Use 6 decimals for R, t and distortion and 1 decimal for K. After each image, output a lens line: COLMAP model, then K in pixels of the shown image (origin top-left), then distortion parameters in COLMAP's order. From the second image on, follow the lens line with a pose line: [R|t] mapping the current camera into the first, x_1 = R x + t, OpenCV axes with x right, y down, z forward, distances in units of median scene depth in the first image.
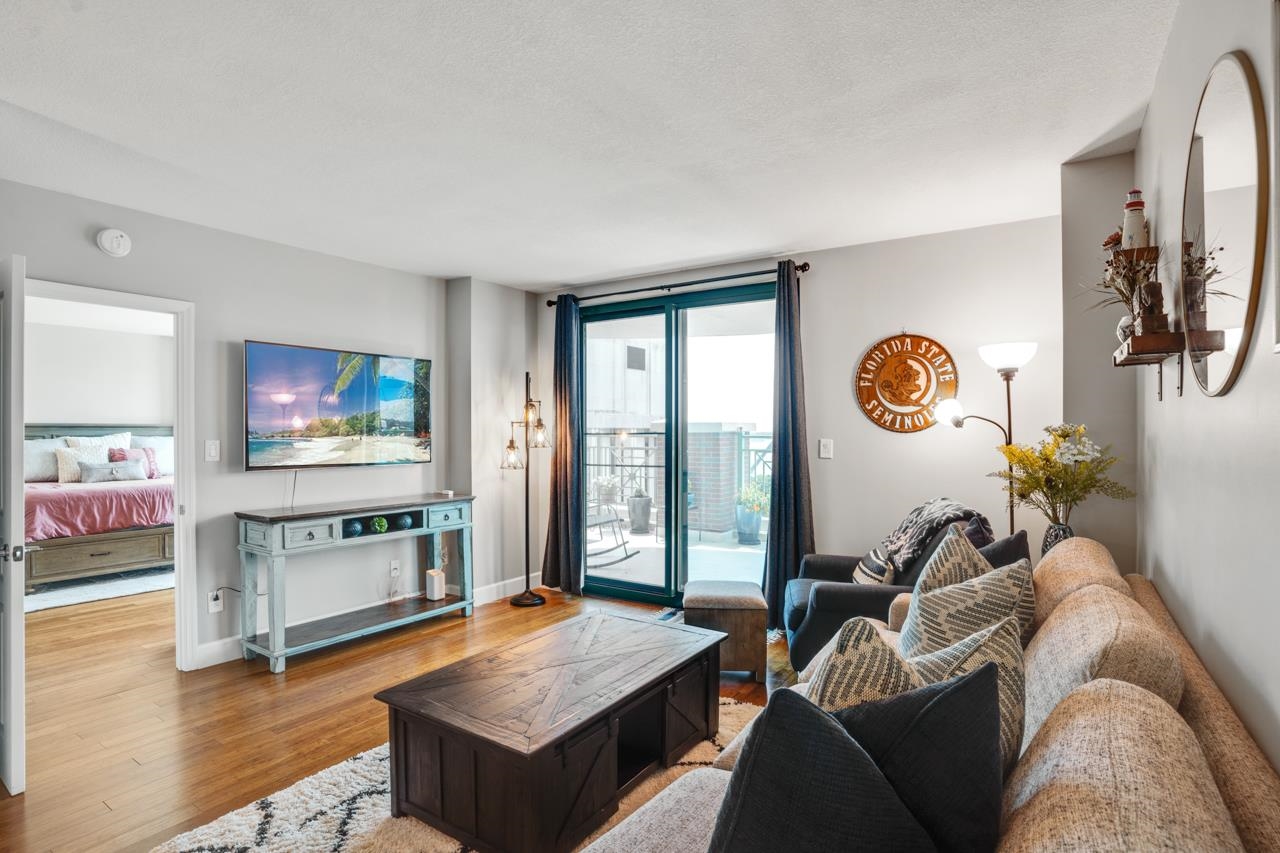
lens RADIAL K [[636.1, 0, 640.0], [0, 636.1, 426.5], [0, 0, 1]] dist [-0.037839, 0.001158]
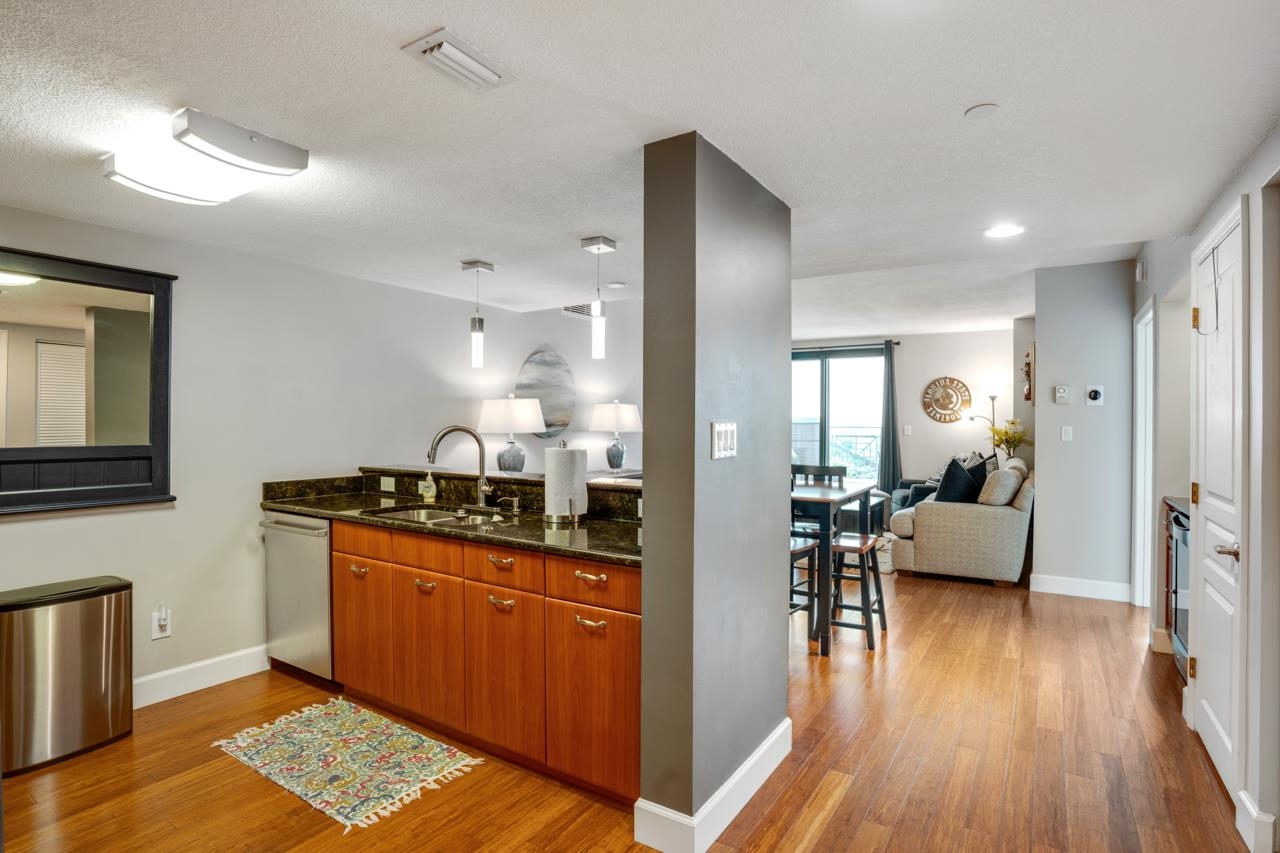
lens RADIAL K [[637.9, 0, 640.0], [0, 637.9, 426.5], [0, 0, 1]] dist [-0.052232, -0.000145]
pose [[0.999899, 0.006407, 0.012715, -0.665345], [-0.006515, 0.999943, 0.008453, 0.010648], [-0.012660, -0.008534, 0.999883, -1.159399]]
